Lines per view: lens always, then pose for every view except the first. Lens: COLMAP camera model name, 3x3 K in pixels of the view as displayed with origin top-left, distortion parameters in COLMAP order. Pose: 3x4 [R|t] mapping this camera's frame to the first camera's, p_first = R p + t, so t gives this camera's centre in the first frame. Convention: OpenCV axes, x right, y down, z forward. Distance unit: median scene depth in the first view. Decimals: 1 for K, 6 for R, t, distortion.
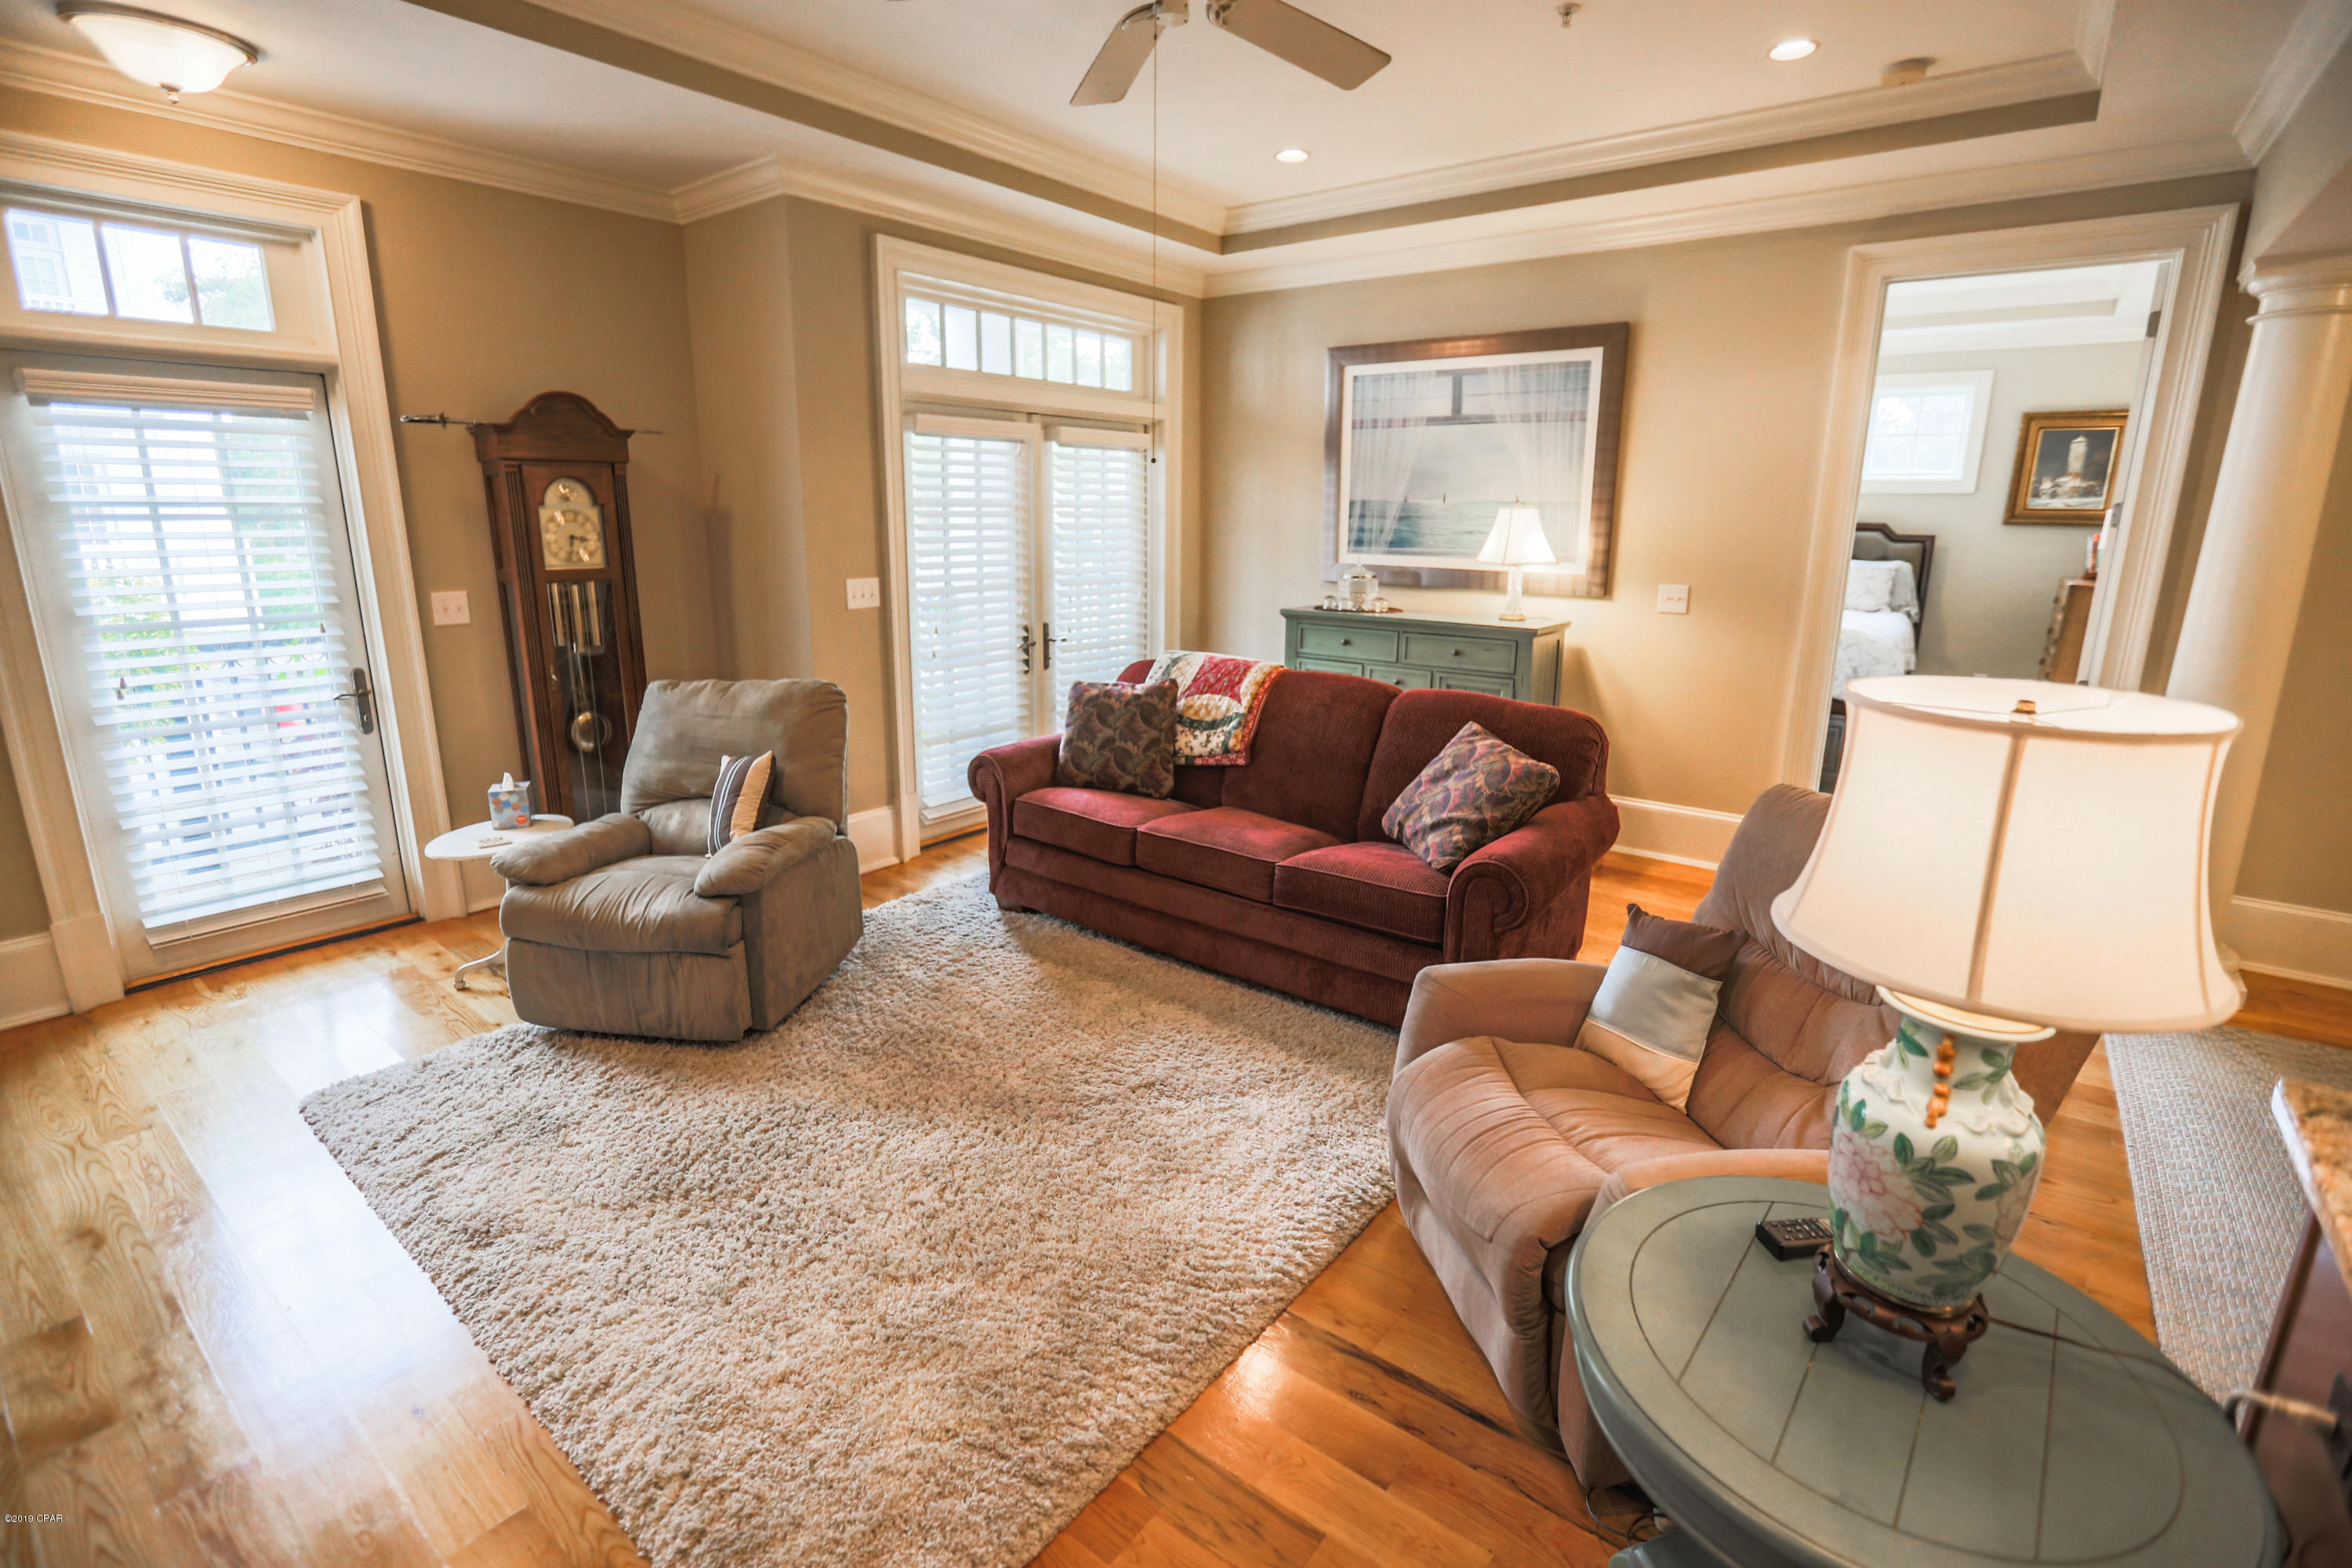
lens RADIAL K [[1082.9, 0, 1175.5], [0, 1082.9, 772.5], [0, 0, 1]] dist [-0.039371, 0.013732]
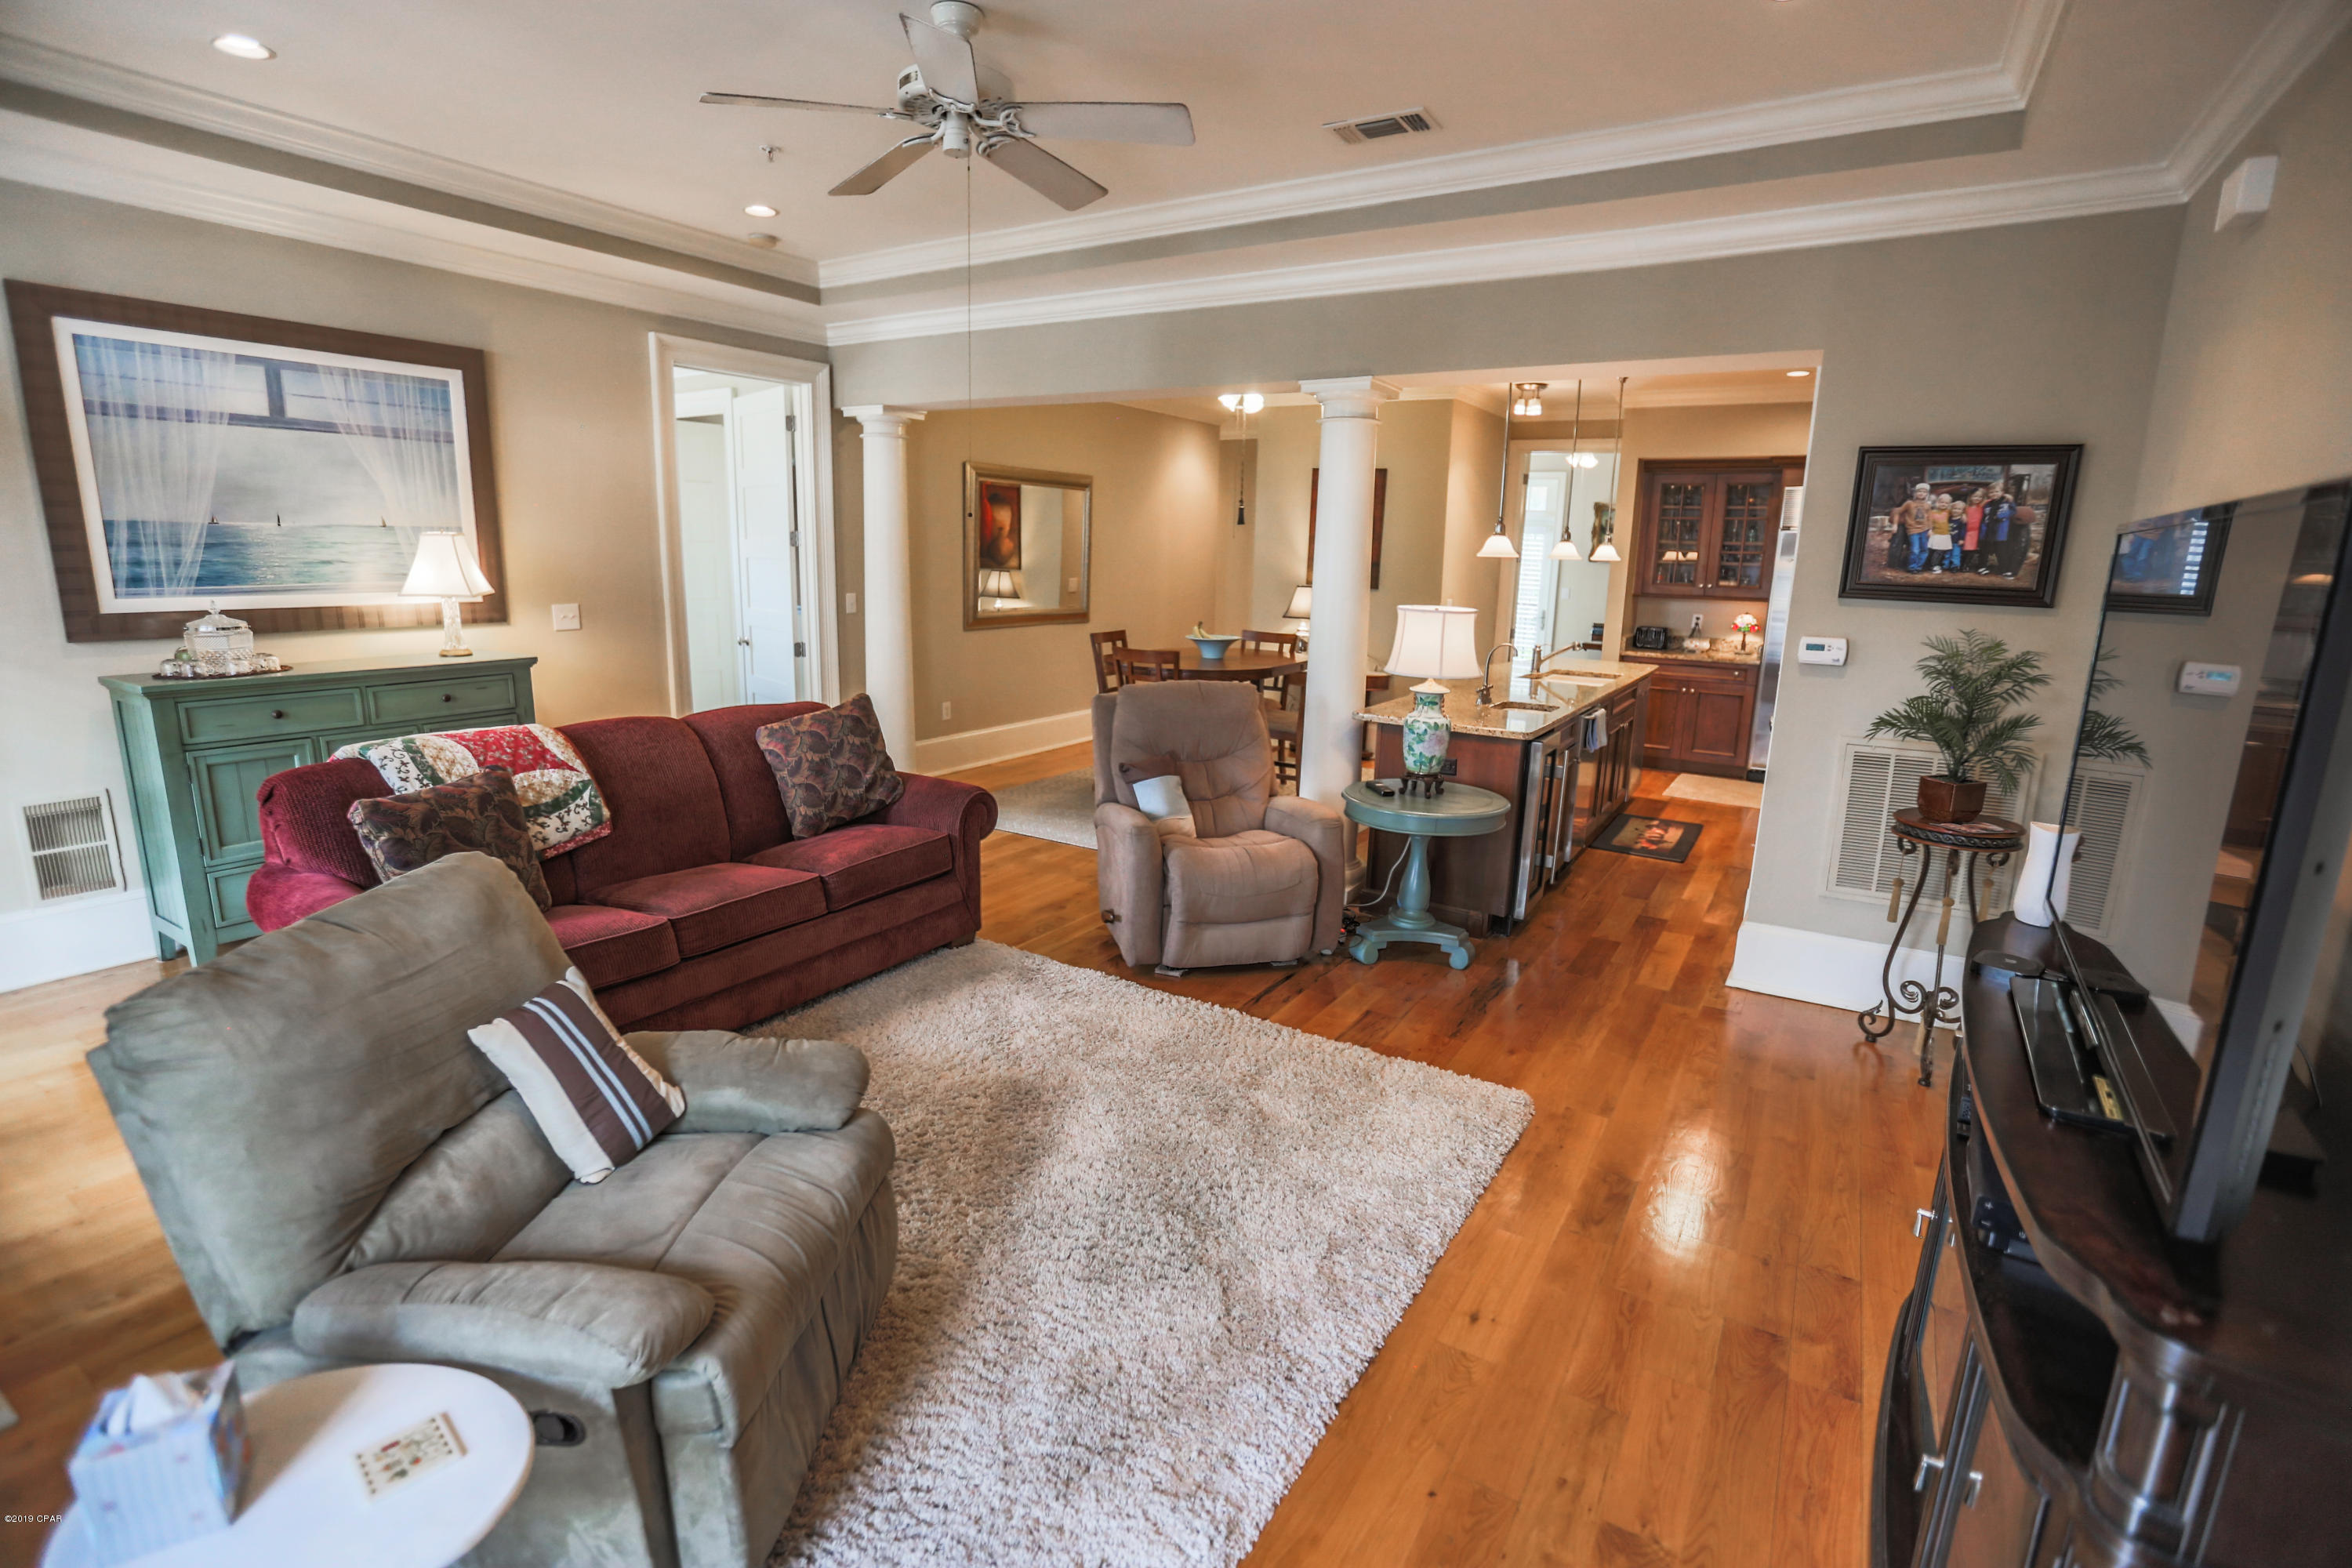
lens RADIAL K [[1082.9, 0, 1171.1], [0, 1082.9, 776.8], [0, 0, 1]] dist [-0.039371, 0.013732]
pose [[-0.088085, -0.217792, 0.972012, -0.691195], [0.212020, 0.949346, 0.231927, -0.133540], [-0.973288, 0.226515, -0.037447, 0.495193]]
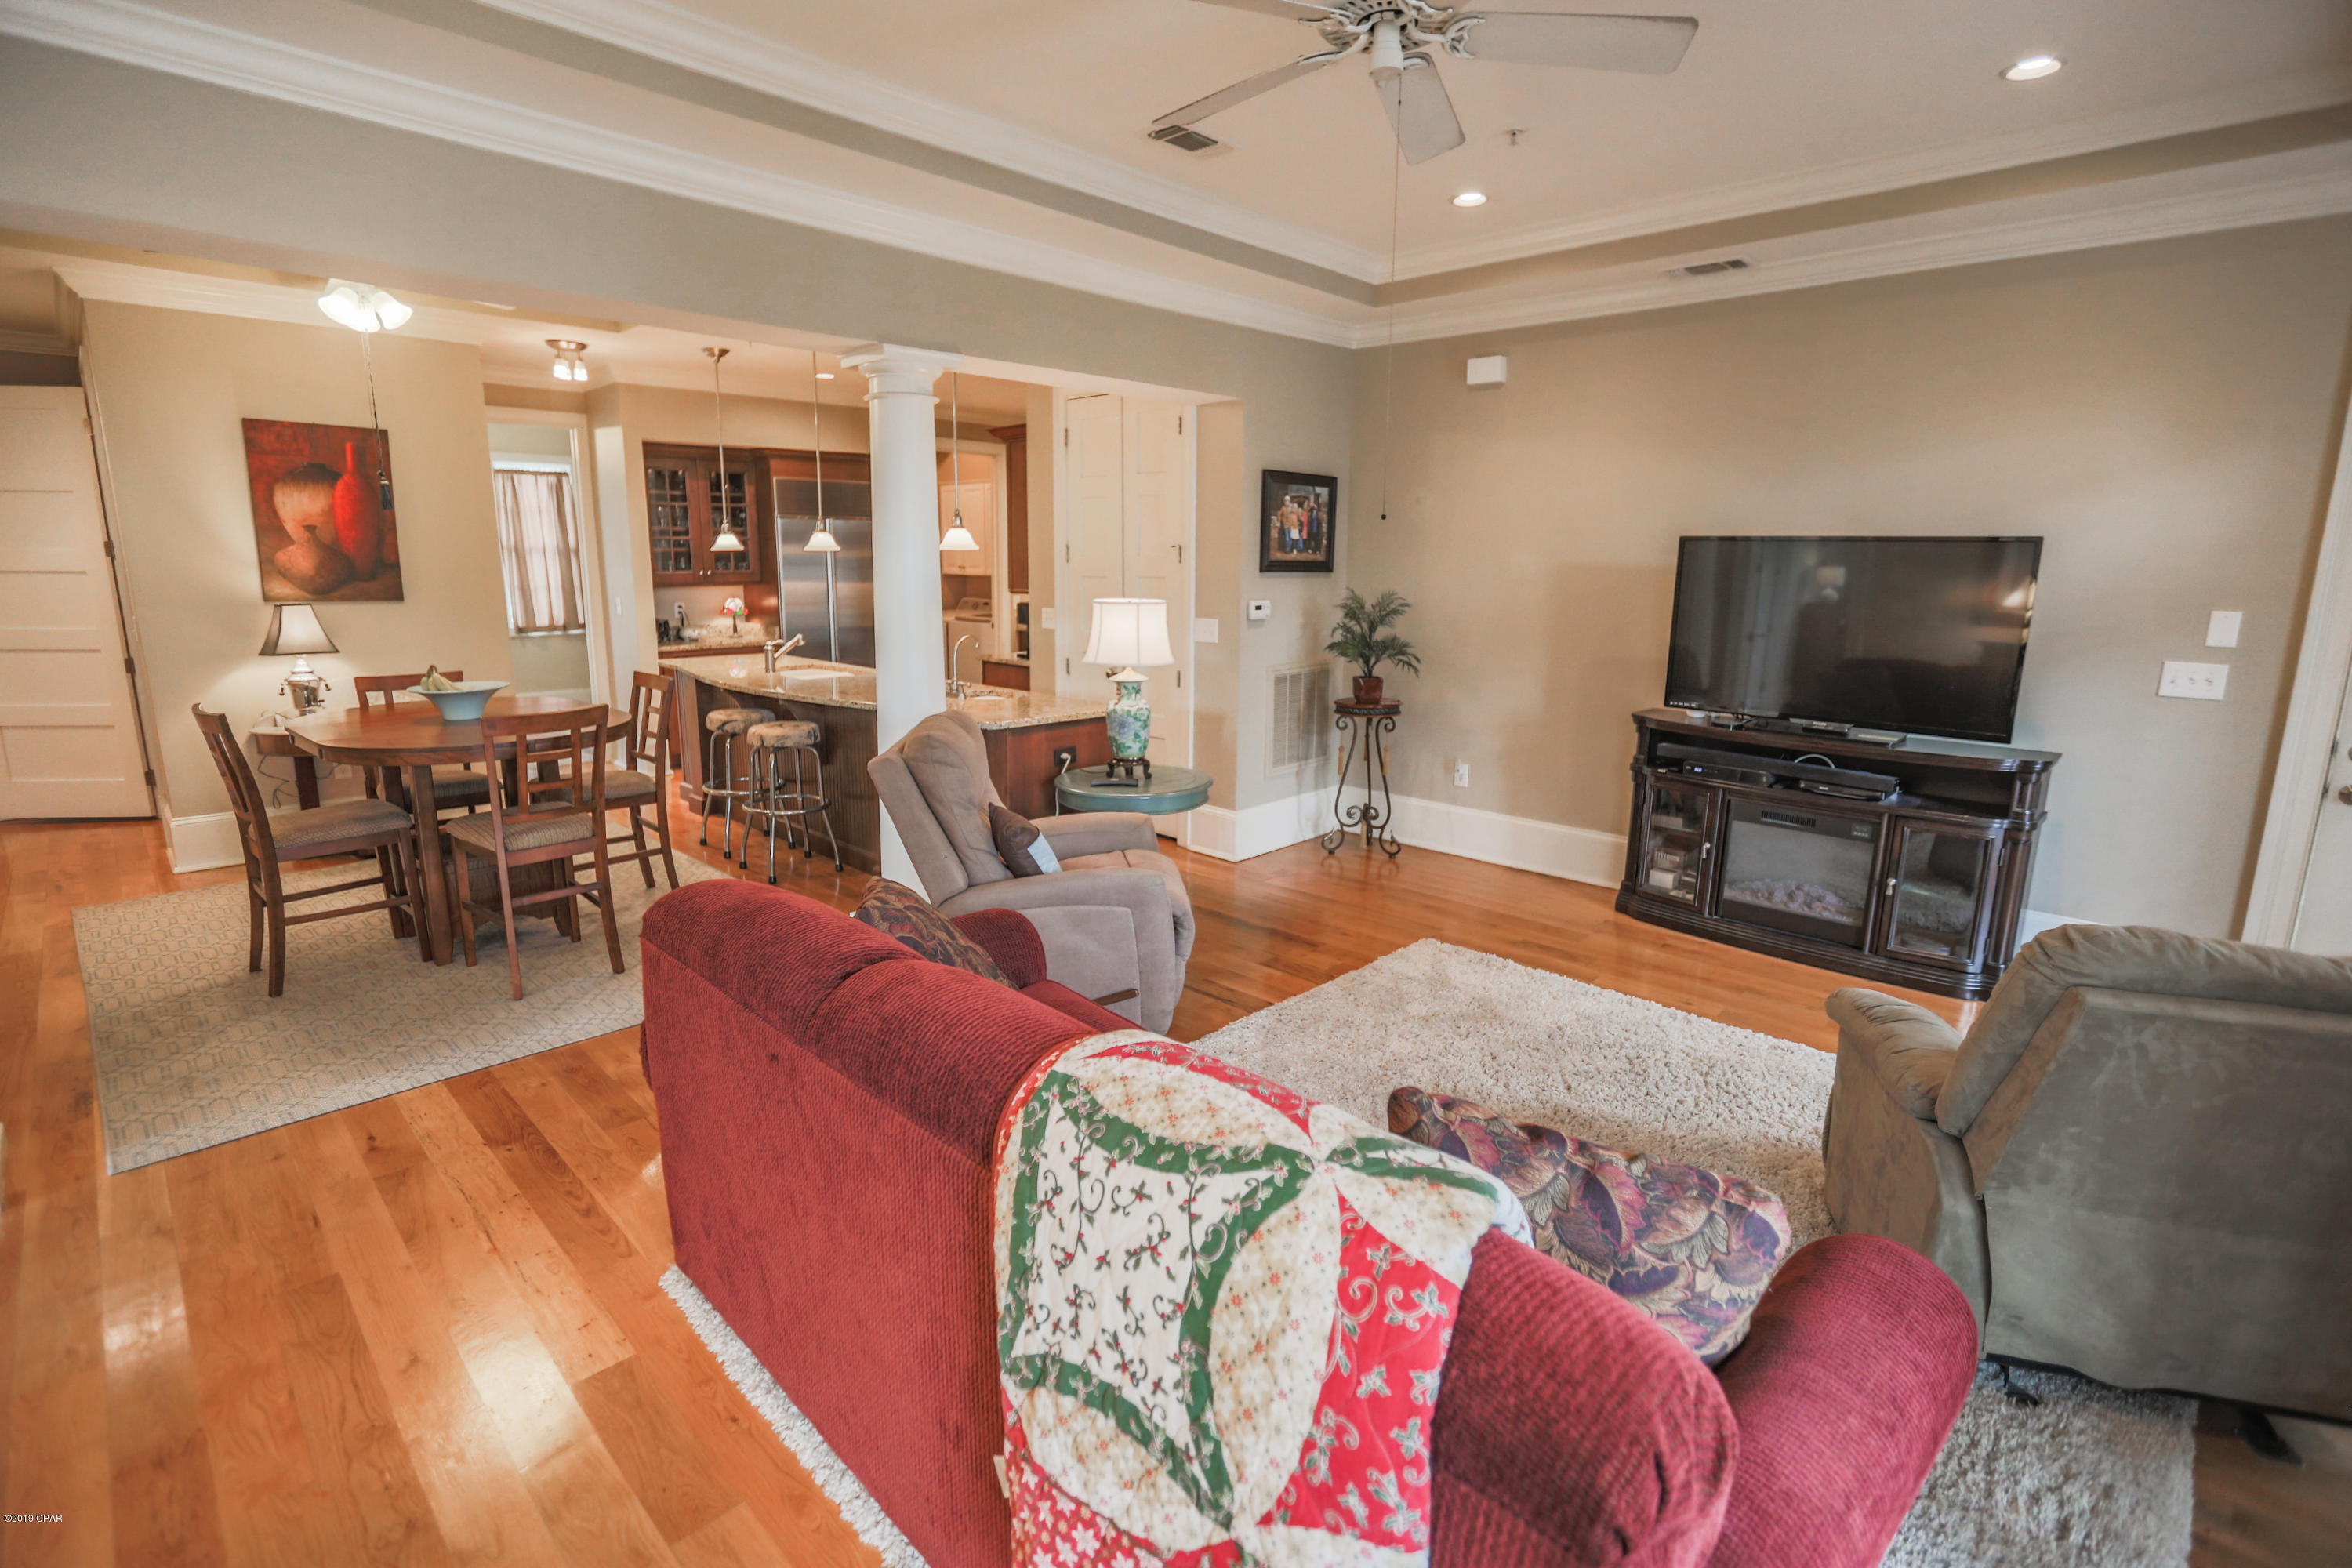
lens RADIAL K [[1082.9, 0, 1167.5], [0, 1082.9, 768.4], [0, 0, 1]] dist [-0.039371, 0.013732]
pose [[-0.993541, -0.037013, 0.107269, -0.337326], [0.011652, 0.907034, 0.420896, -0.200854], [-0.112875, 0.419427, -0.900744, 0.792884]]
